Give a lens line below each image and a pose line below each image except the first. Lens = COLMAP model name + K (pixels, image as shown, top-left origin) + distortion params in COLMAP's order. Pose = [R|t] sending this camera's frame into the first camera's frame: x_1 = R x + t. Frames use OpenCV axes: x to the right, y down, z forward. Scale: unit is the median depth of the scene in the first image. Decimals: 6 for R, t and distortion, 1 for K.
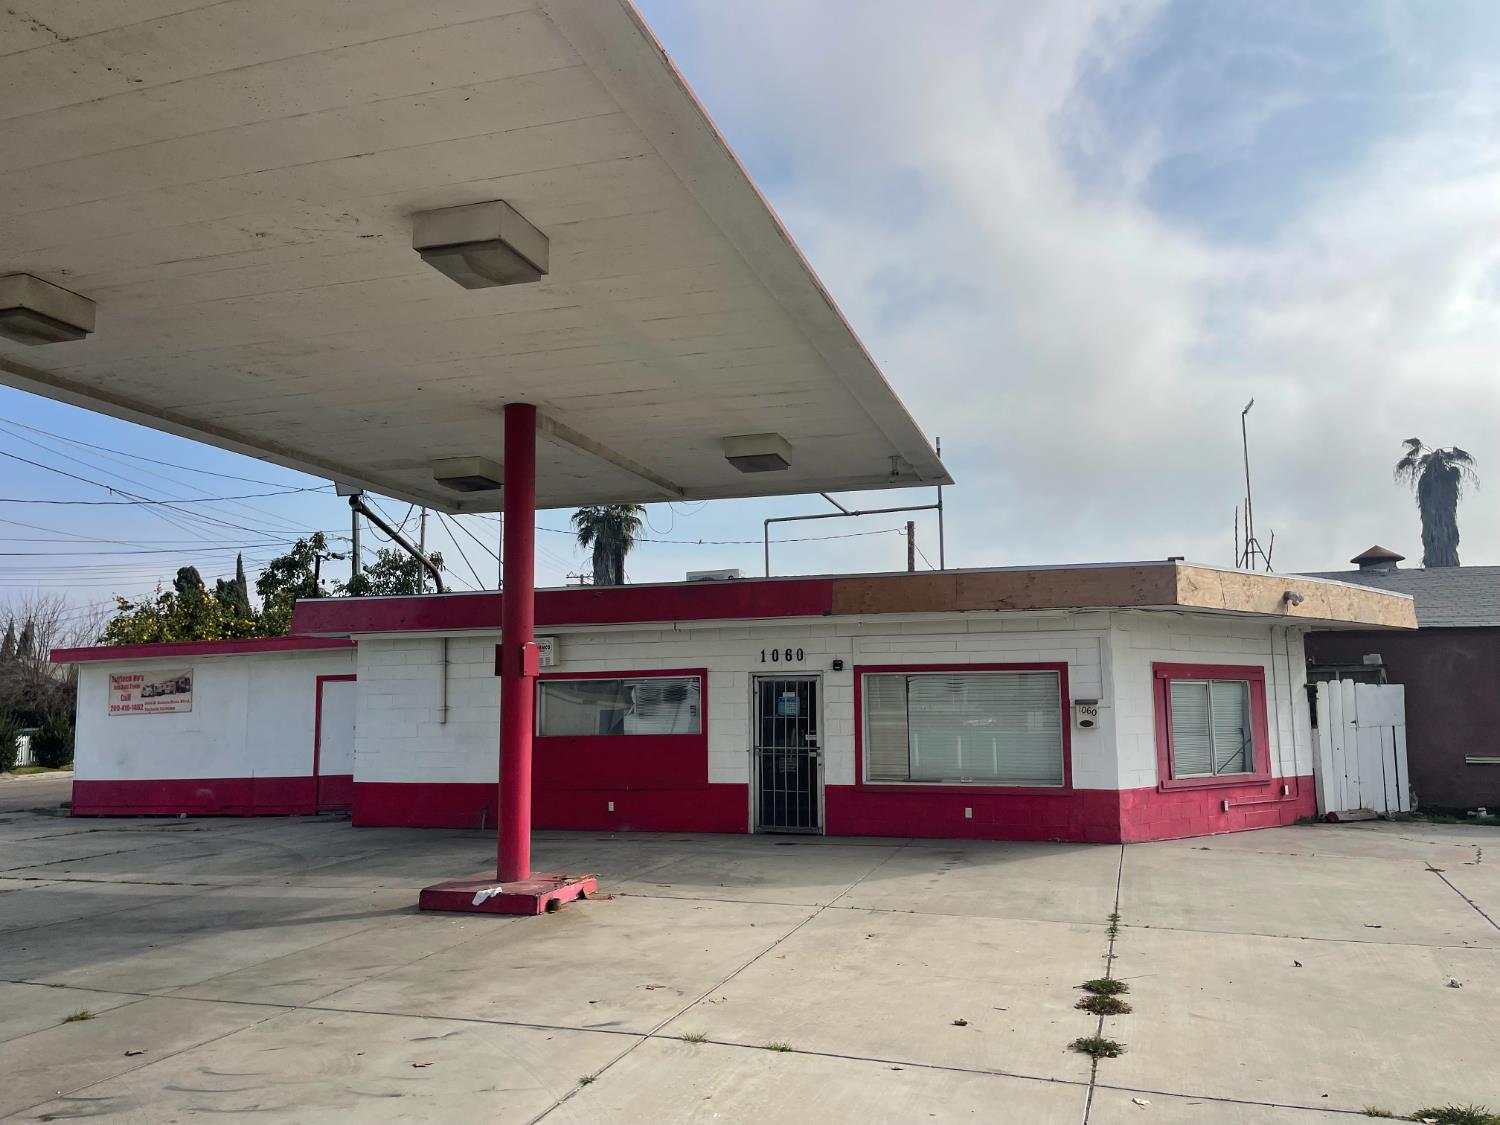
lens RADIAL K [[1116.0, 0, 750.0], [0, 1116.0, 562.5], [0, 0, 1]] dist [0.075202, -0.093047]
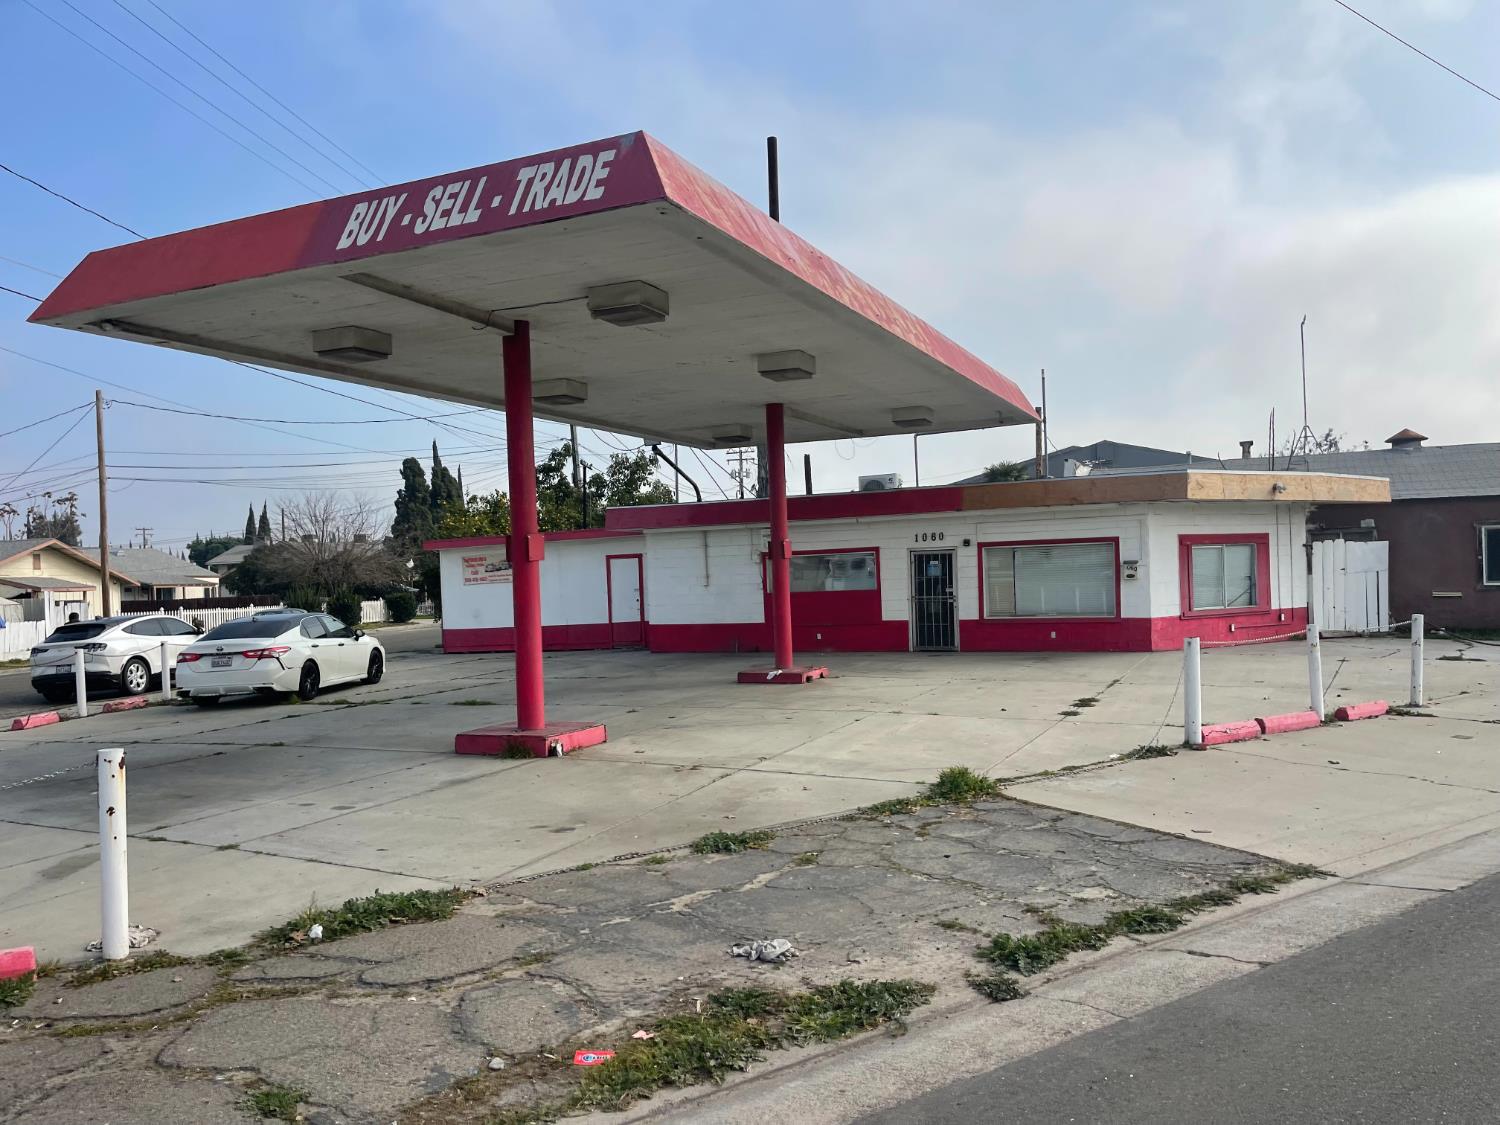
lens RADIAL K [[1114.3, 0, 753.9], [0, 1114.3, 566.8], [0, 0, 1]] dist [0.074414, -0.095425]
pose [[0.991574, -0.025221, -0.127062, -0.015795], [0.041343, 0.991182, 0.125890, -0.077234], [0.122766, -0.130083, 0.983873, -0.525399]]
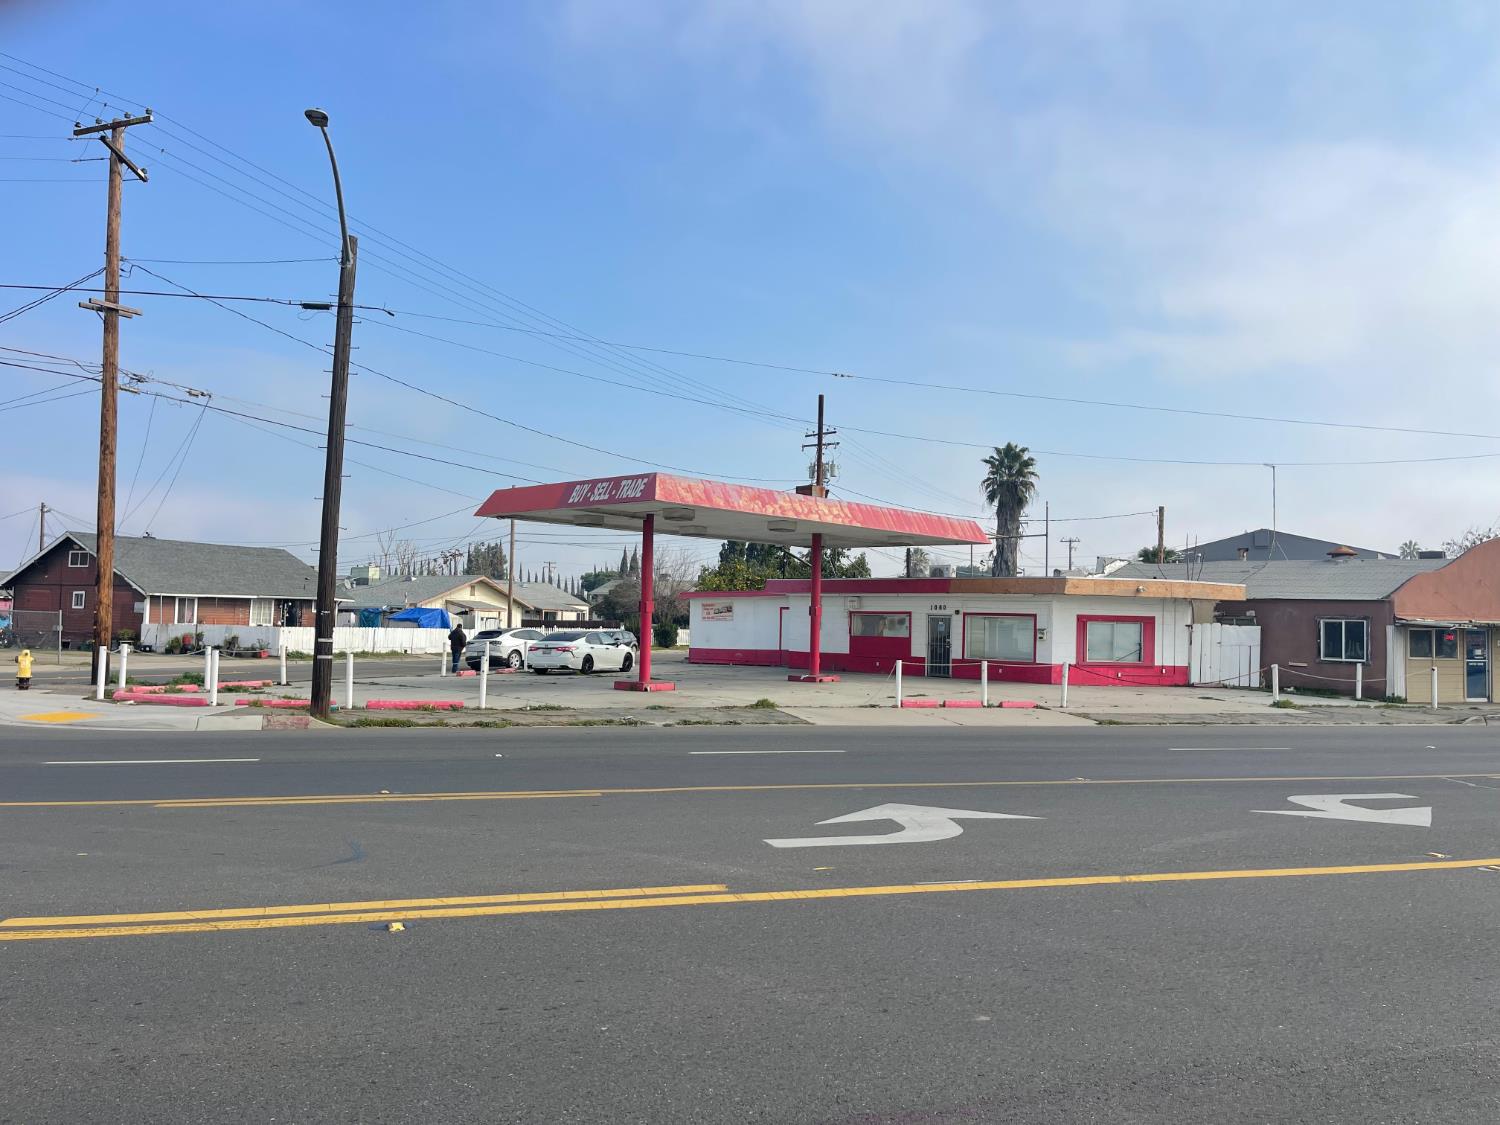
lens RADIAL K [[1116.0, 0, 750.0], [0, 1116.0, 562.5], [0, 0, 1]] dist [0.075202, -0.093047]
pose [[0.900425, 0.006666, -0.434961, 0.736505], [0.027737, 0.996968, 0.072697, -0.210916], [0.434127, -0.077523, 0.897510, -1.424360]]
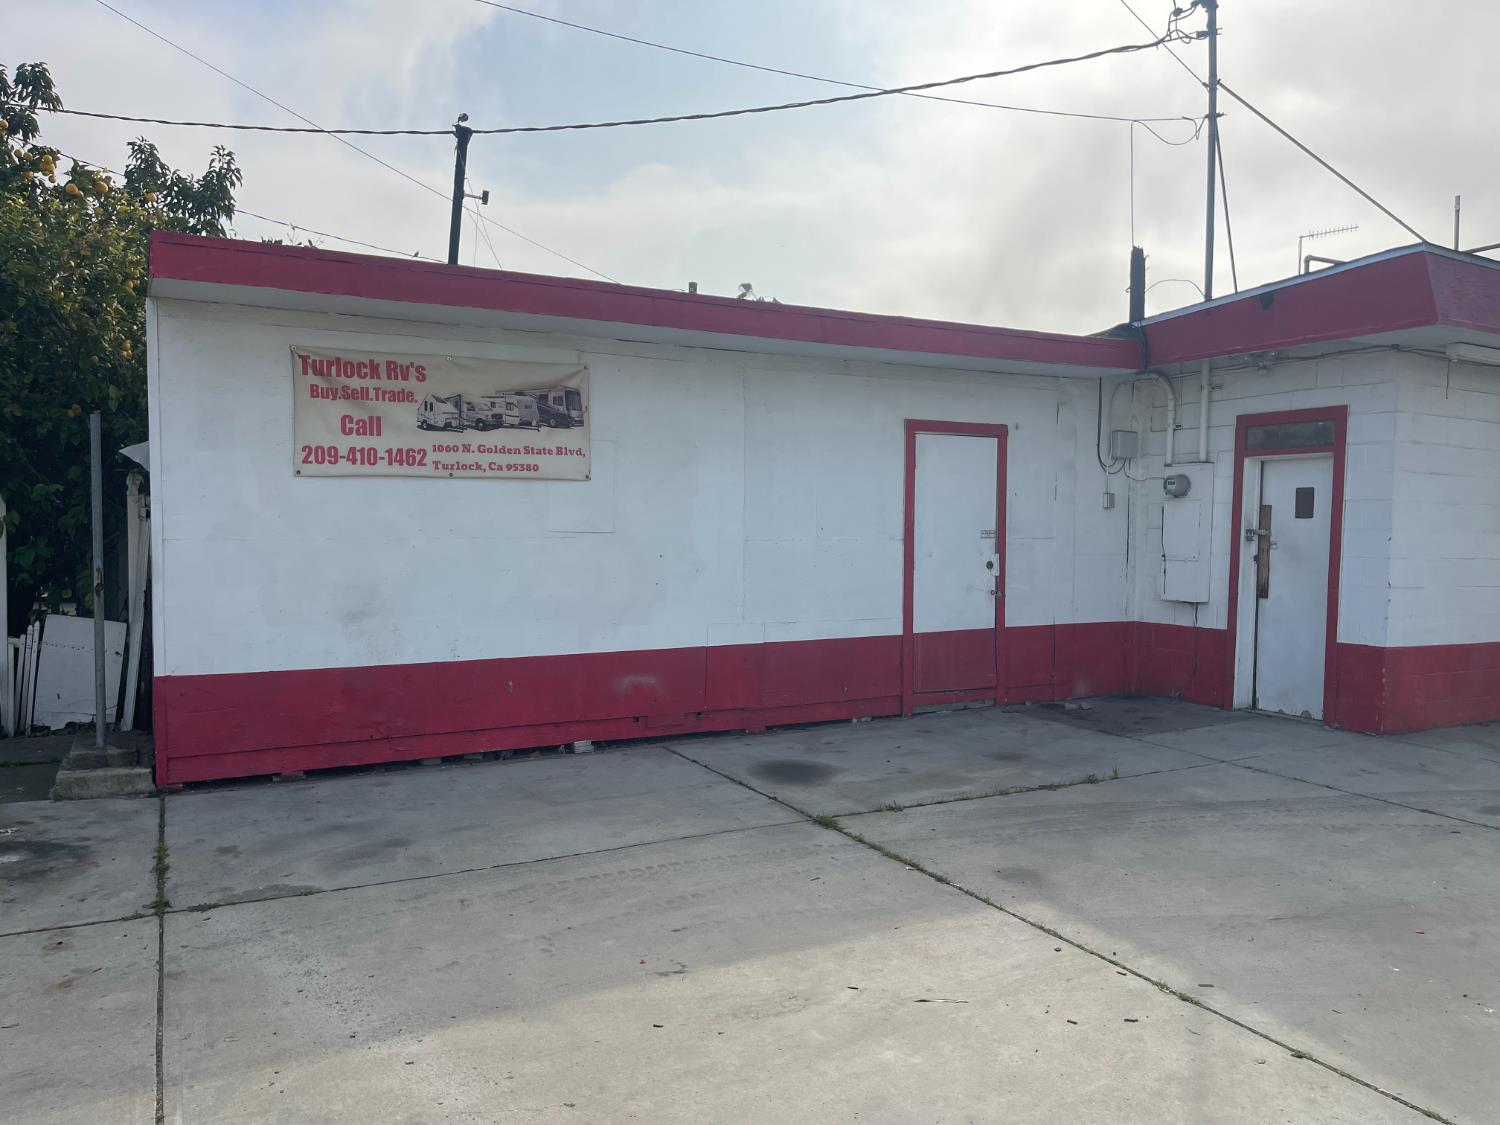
lens RADIAL K [[1114.3, 0, 753.9], [0, 1114.3, 566.8], [0, 0, 1]] dist [0.074414, -0.095425]
pose [[0.701704, -0.001787, 0.712467, -0.993141], [-0.121582, 0.985028, 0.122216, 0.148592], [-0.702019, -0.172382, 0.690981, 0.958261]]
